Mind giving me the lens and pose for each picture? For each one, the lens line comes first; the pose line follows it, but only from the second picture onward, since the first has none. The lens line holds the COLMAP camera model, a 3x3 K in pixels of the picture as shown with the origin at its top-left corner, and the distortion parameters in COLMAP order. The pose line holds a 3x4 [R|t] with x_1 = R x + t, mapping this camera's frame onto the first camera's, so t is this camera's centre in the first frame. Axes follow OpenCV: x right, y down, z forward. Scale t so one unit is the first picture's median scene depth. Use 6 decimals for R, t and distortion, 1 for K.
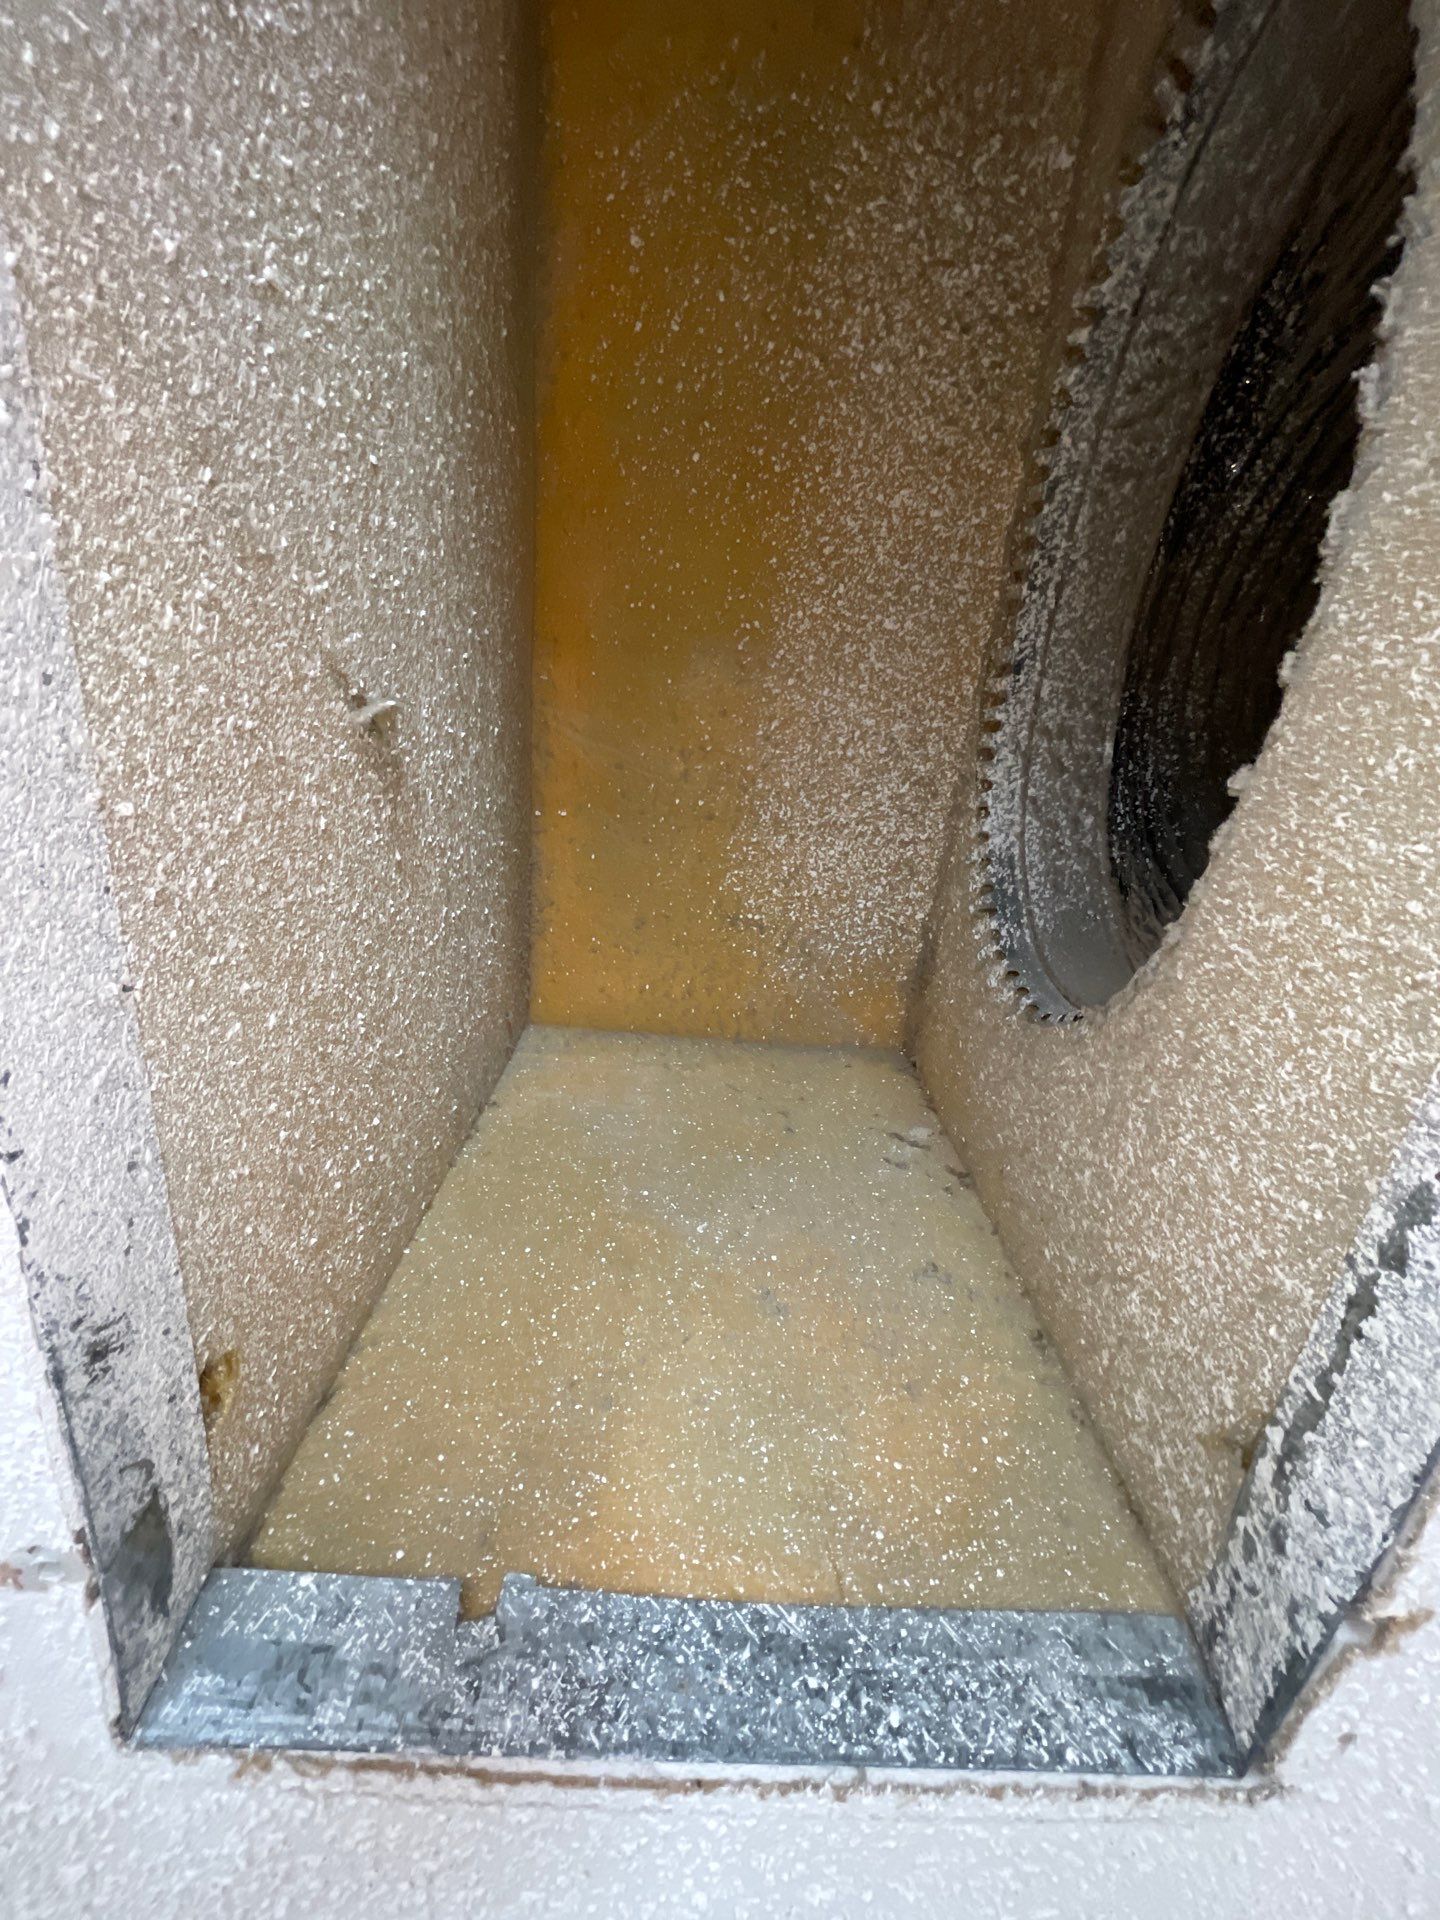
lens RADIAL K [[765.0, 0, 736.5], [0, 765.0, 959.5], [0, 0, 1]] dist [-0.007592, 0.000998]
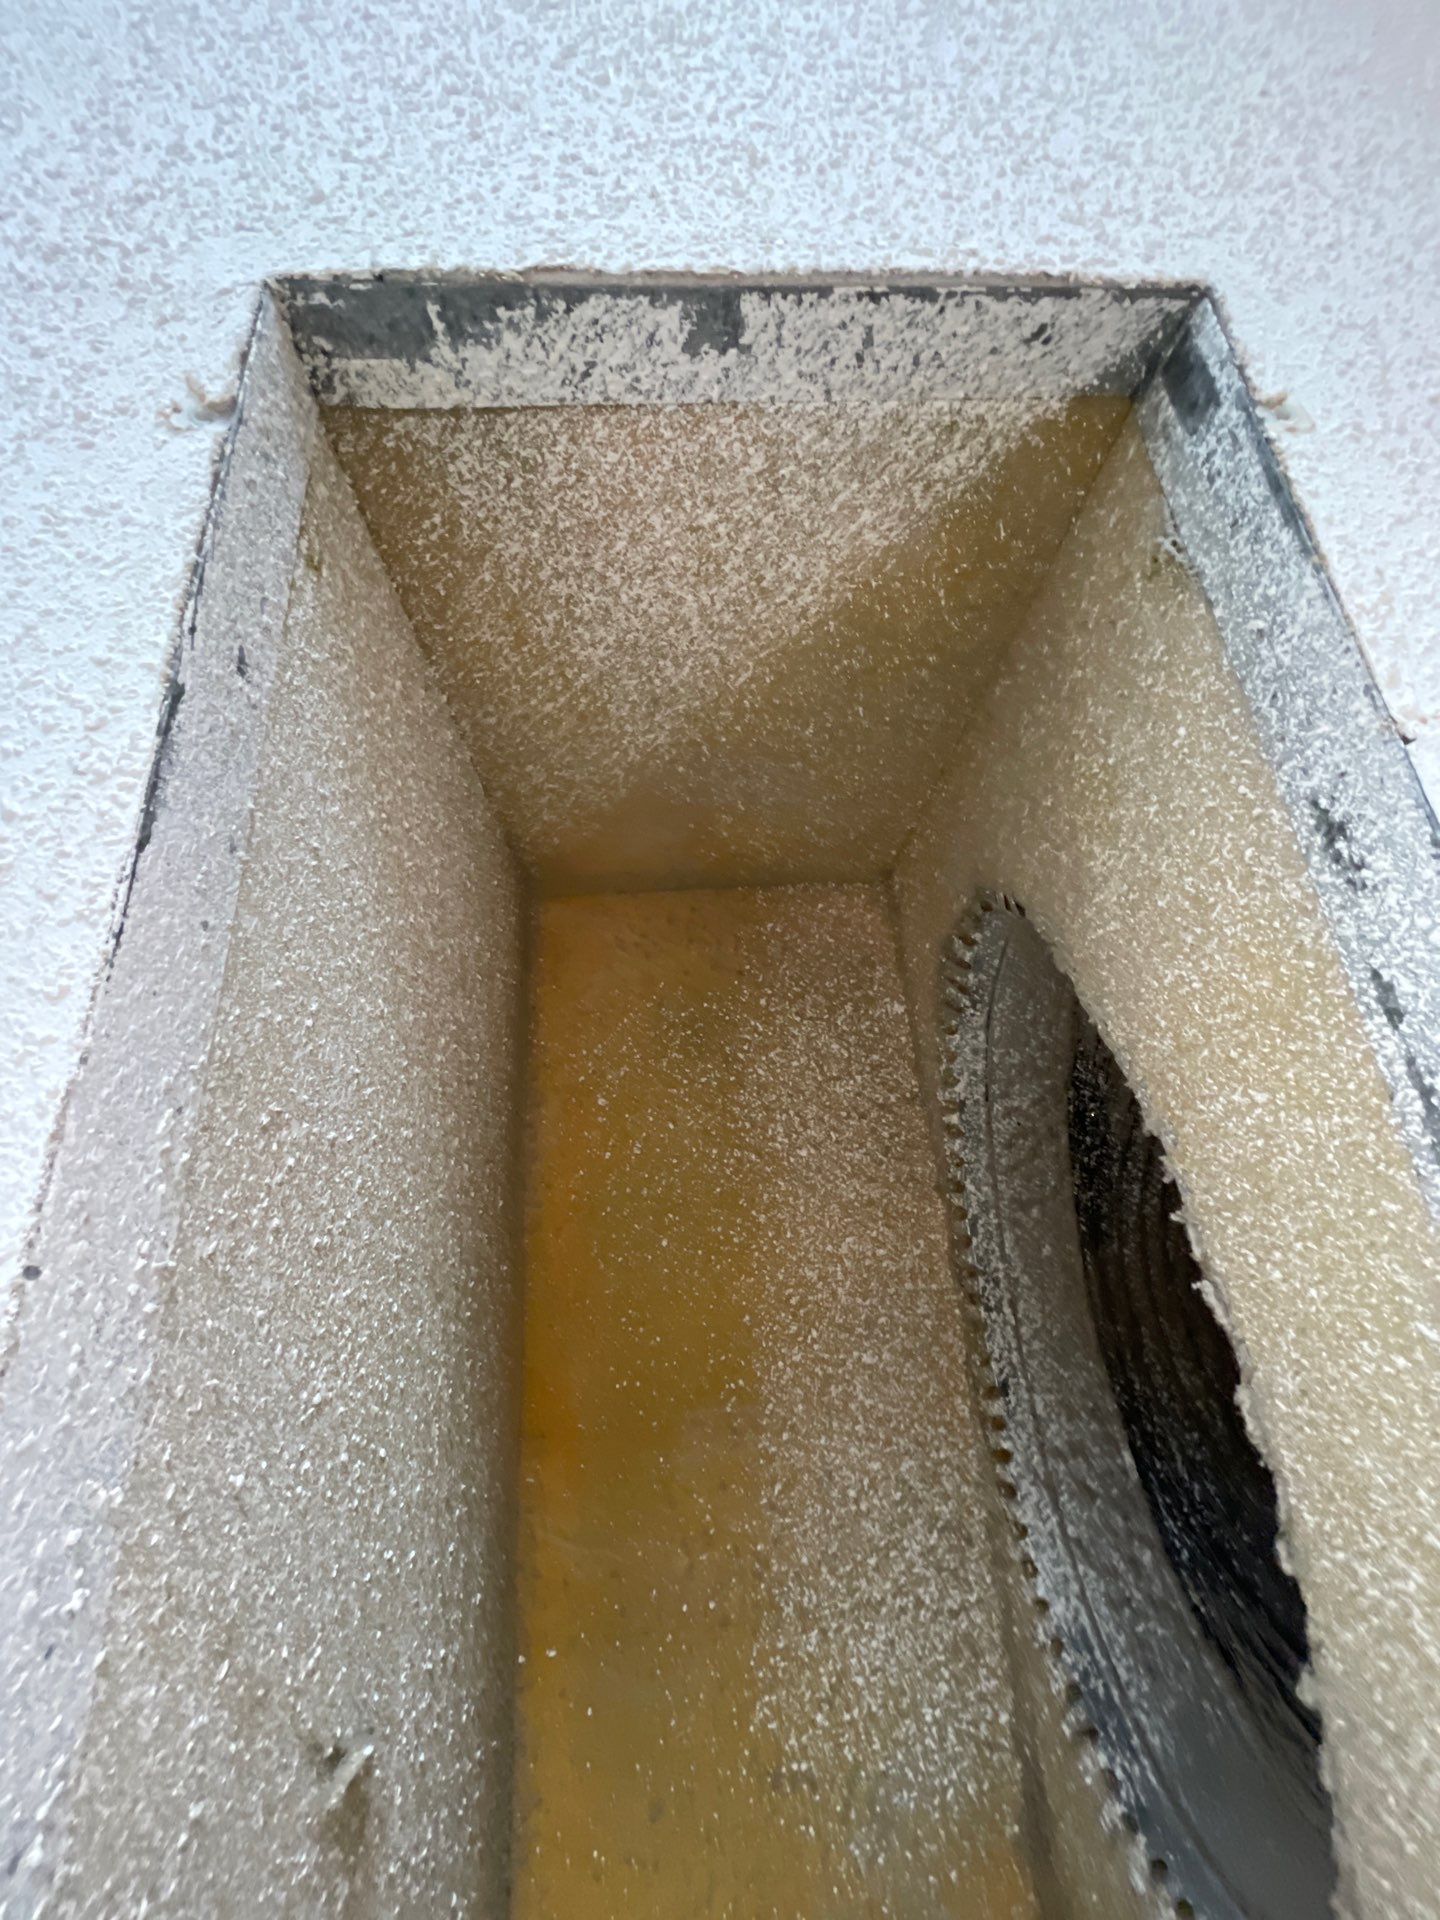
lens RADIAL K [[765.0, 0, 731.9], [0, 765.0, 957.3], [0, 0, 1]] dist [-0.007592, 0.000998]
pose [[0.985378, -0.150706, 0.079488, 0.038986], [0.166143, 0.746446, -0.644371, -0.426430], [0.037777, 0.648156, 0.760570, -0.291480]]
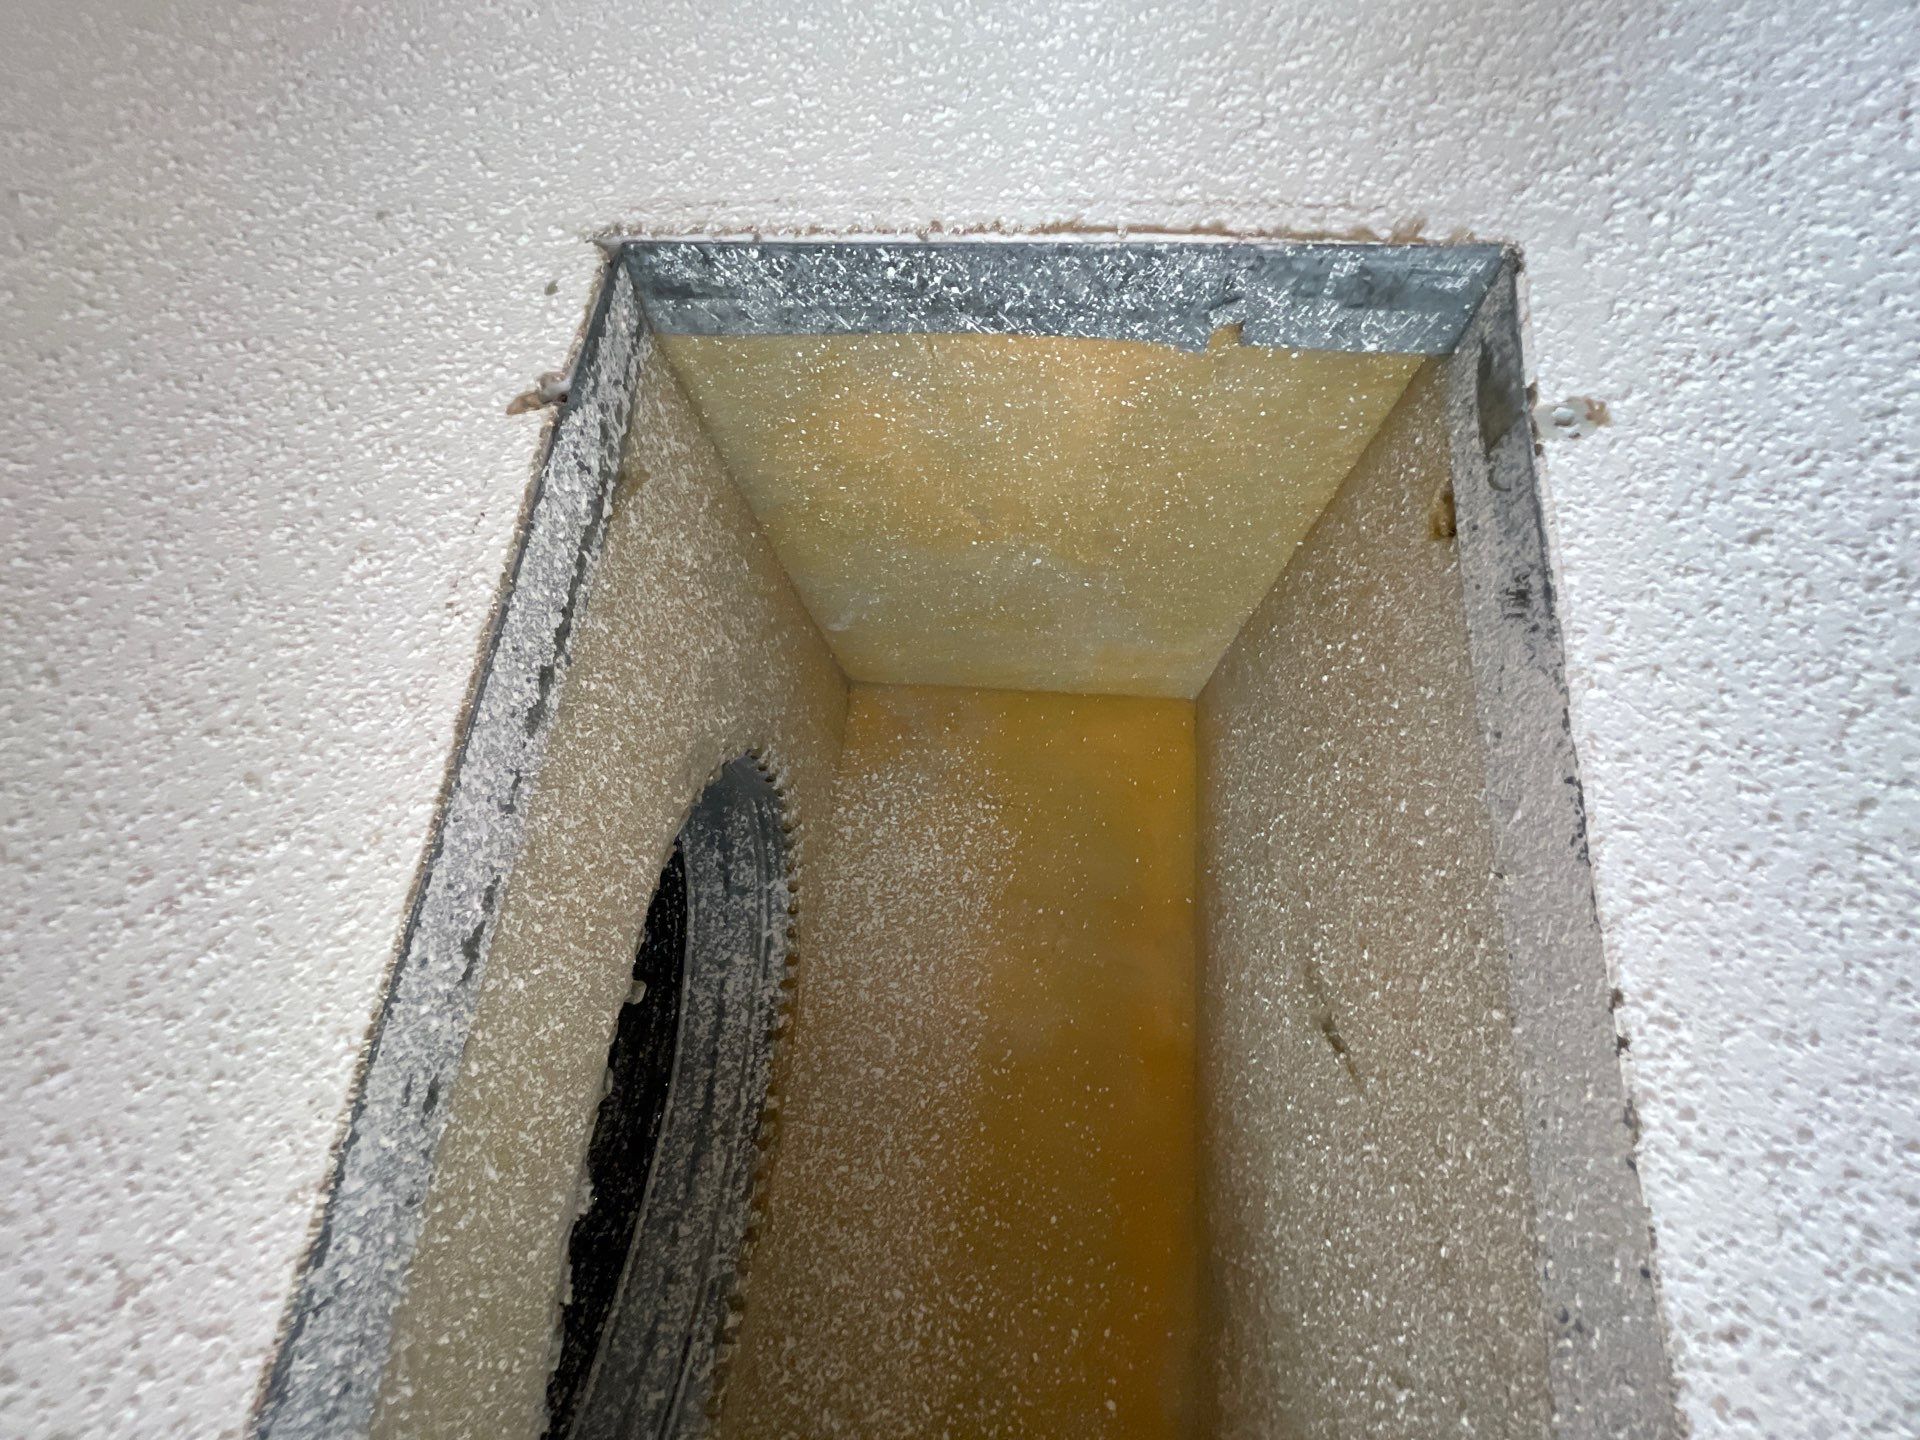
lens RADIAL K [[765.0, 0, 947.1], [0, 765.0, 712.1], [0, 0, 1]] dist [-0.007592, 0.000998]
pose [[-0.998457, 0.023146, 0.050475, 0.058744], [-0.024447, -0.999381, -0.025316, 0.255403], [0.049858, -0.026511, 0.998404, -0.246090]]
